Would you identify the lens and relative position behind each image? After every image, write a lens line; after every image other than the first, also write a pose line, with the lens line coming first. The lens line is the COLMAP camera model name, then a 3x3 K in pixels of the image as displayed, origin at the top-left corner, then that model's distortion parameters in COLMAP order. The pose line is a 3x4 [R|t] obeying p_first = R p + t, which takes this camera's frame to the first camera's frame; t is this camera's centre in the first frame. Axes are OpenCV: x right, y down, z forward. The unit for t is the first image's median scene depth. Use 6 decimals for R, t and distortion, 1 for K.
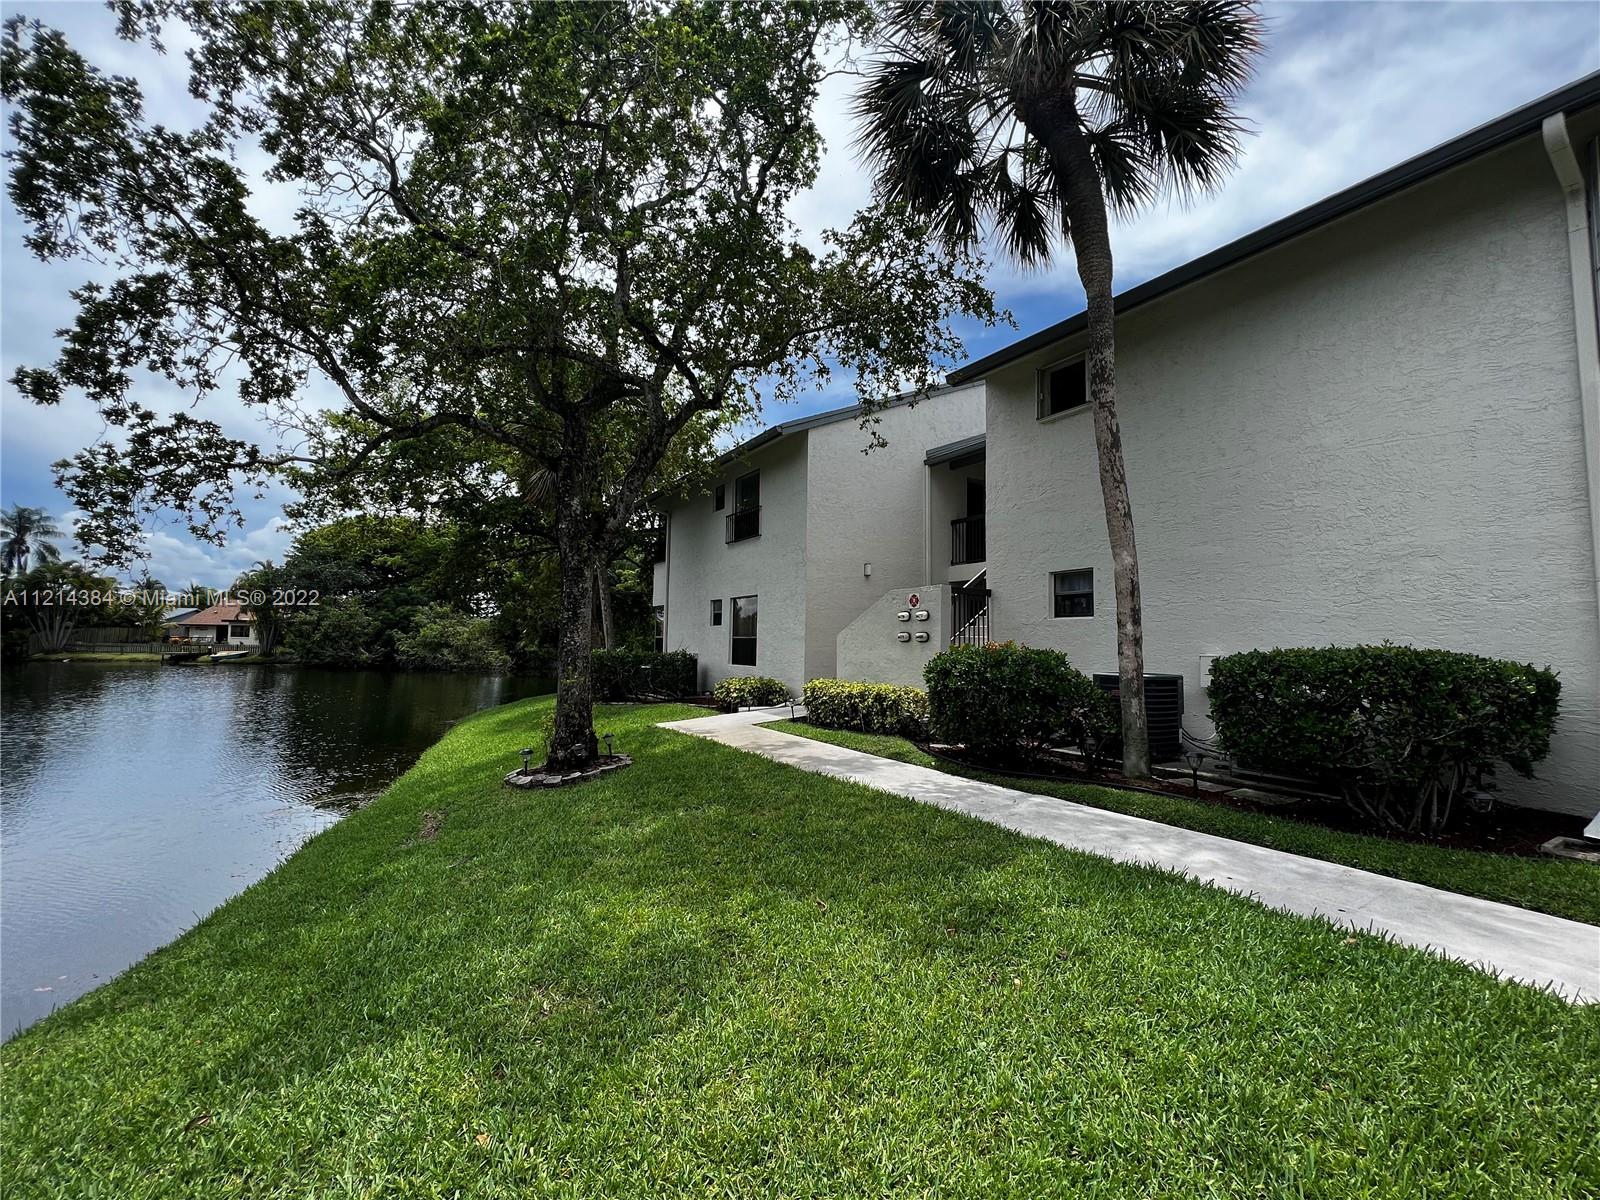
lens RADIAL K [[643.3, 0, 800.1], [0, 643.3, 601.5], [0, 0, 1]] dist [-0.000720, 0.000443]
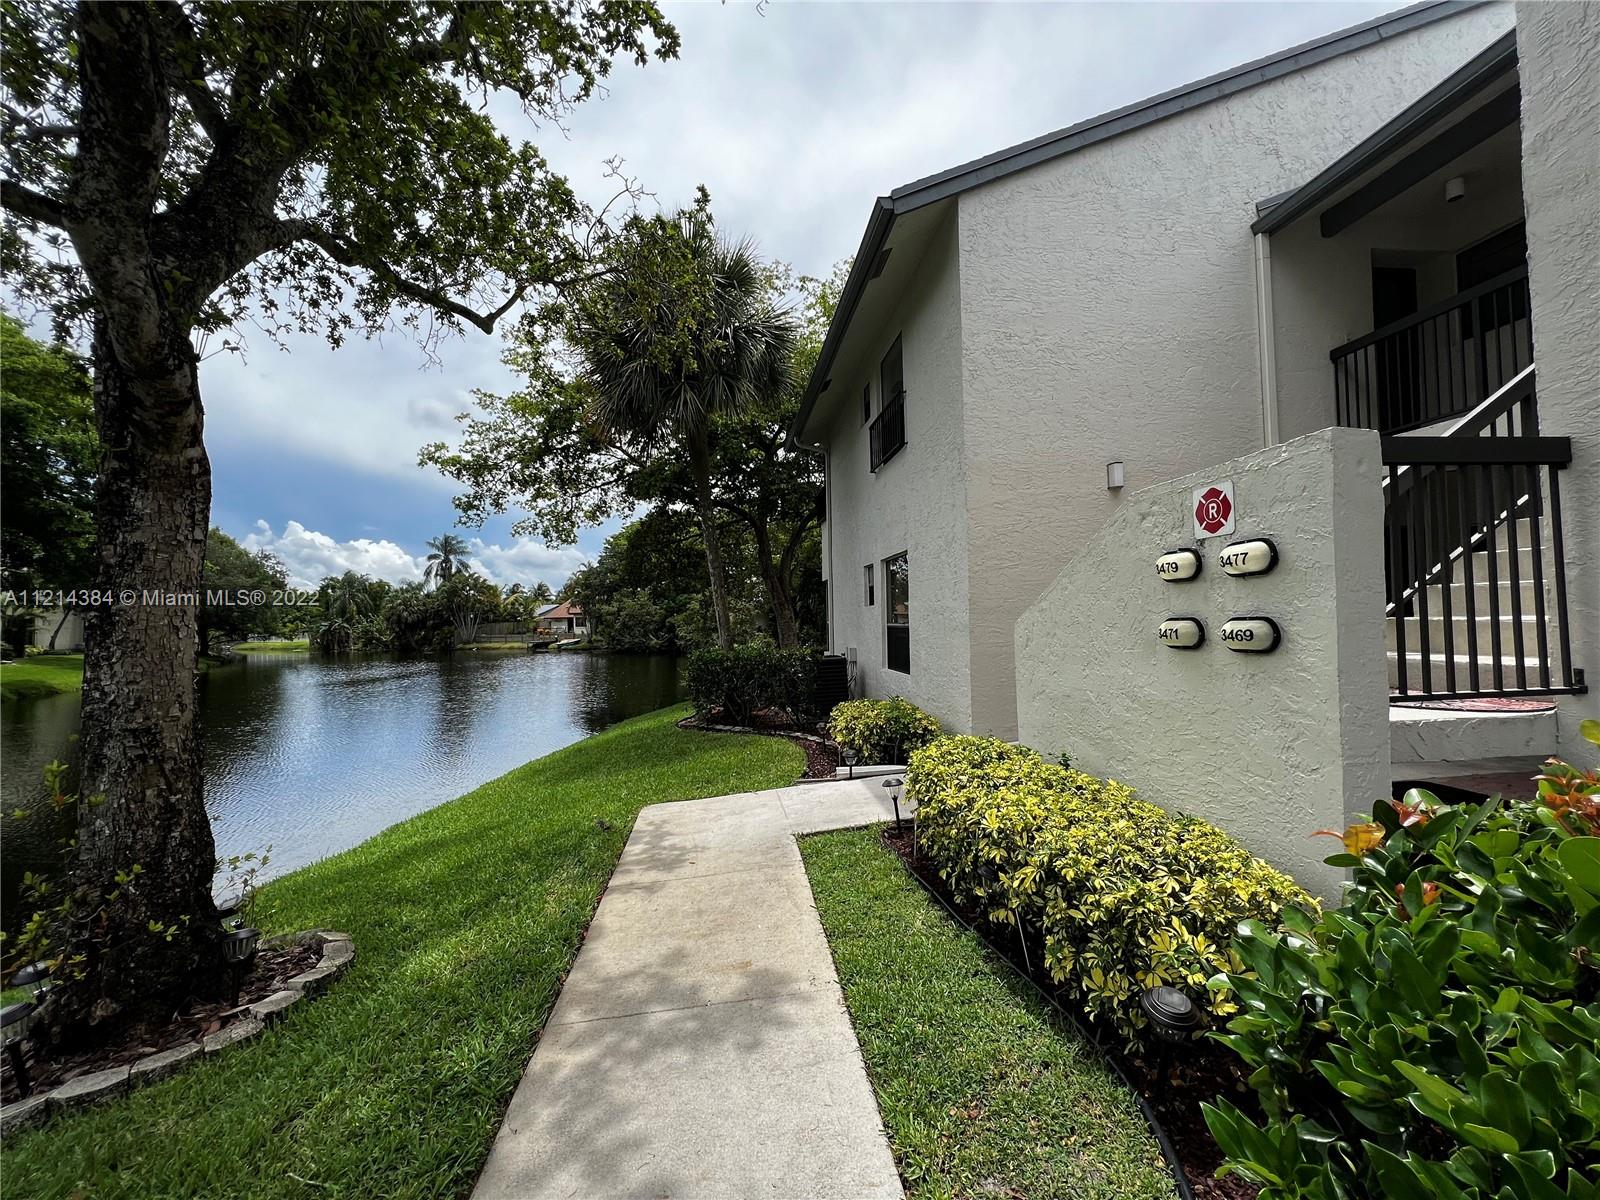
lens RADIAL K [[643.3, 0, 800.1], [0, 643.3, 601.5], [0, 0, 1]] dist [-0.000720, 0.000443]
pose [[0.900491, -0.046573, -0.432374, 0.183698], [0.064104, 0.997603, 0.026051, 0.028587], [0.430124, -0.051176, 0.901318, 0.904326]]
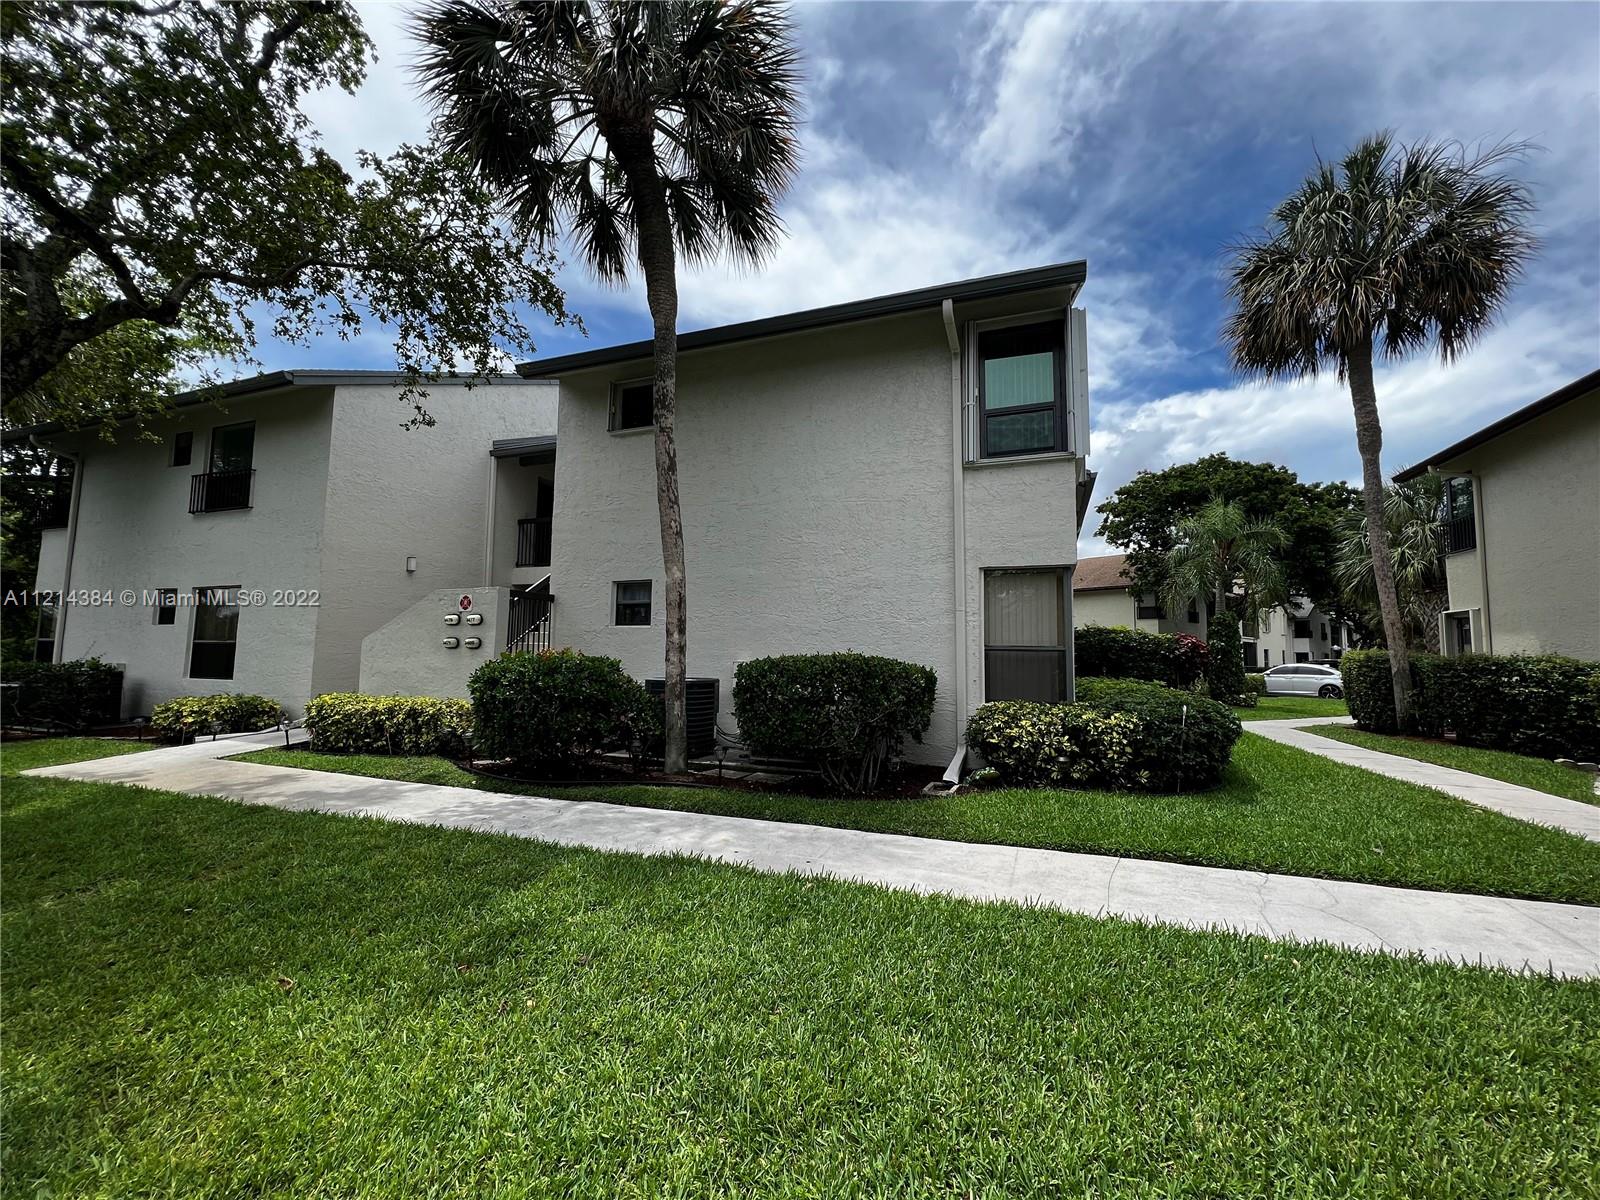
lens RADIAL K [[643.3, 0, 800.1], [0, 643.3, 601.5], [0, 0, 1]] dist [-0.000720, 0.000443]
pose [[0.802046, 0.047528, 0.595368, 0.023098], [-0.041313, 0.998856, -0.024084, -0.000821], [-0.595832, -0.005280, 0.803092, -0.003540]]
